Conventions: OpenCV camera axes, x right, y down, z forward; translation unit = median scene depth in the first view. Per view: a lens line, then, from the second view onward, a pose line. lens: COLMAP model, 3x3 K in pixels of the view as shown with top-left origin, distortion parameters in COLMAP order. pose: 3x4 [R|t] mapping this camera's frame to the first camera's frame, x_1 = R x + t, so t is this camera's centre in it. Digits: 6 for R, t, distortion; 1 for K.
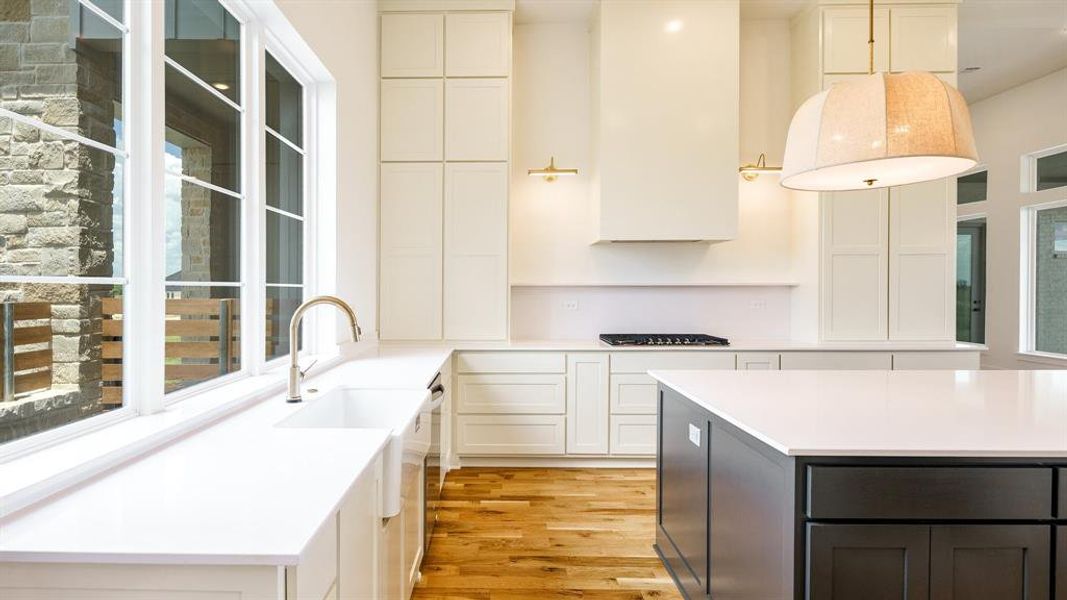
lens RADIAL K [[522.4, 0, 497.0], [0, 522.4, 290.5], [0, 0, 1]] dist [-0.001711, -0.000138]
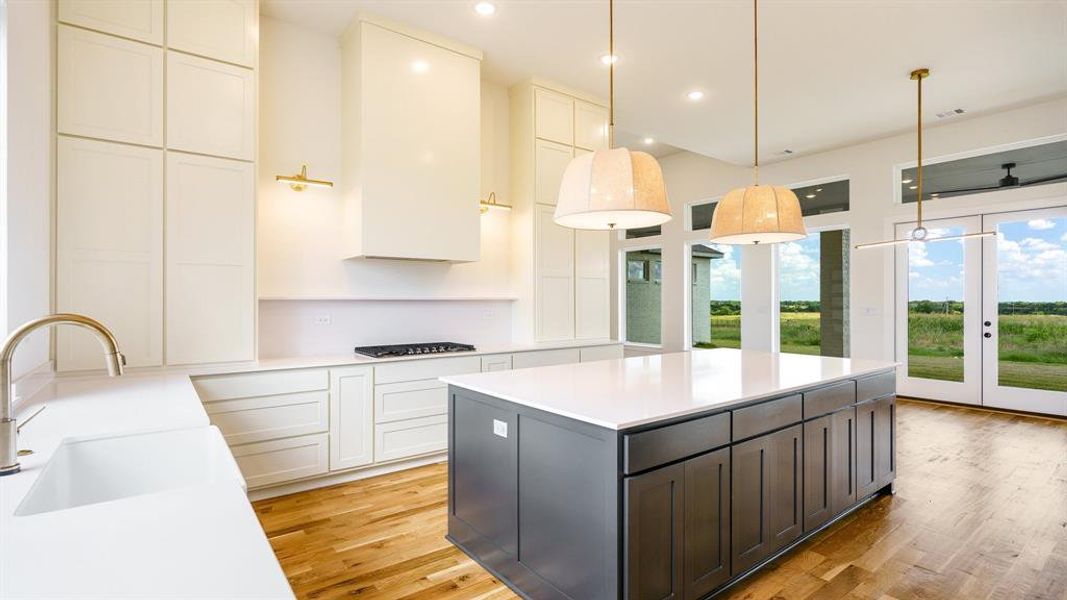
lens RADIAL K [[479.5, 0, 533.8], [0, 479.5, 301.9], [0, 0, 1]] dist [-0.006250, -0.000602]
pose [[0.795738, -0.001025, 0.605640, -0.121239], [0.004154, 0.999984, -0.003766, -0.000153], [-0.605626, 0.005513, 0.795730, 0.062034]]
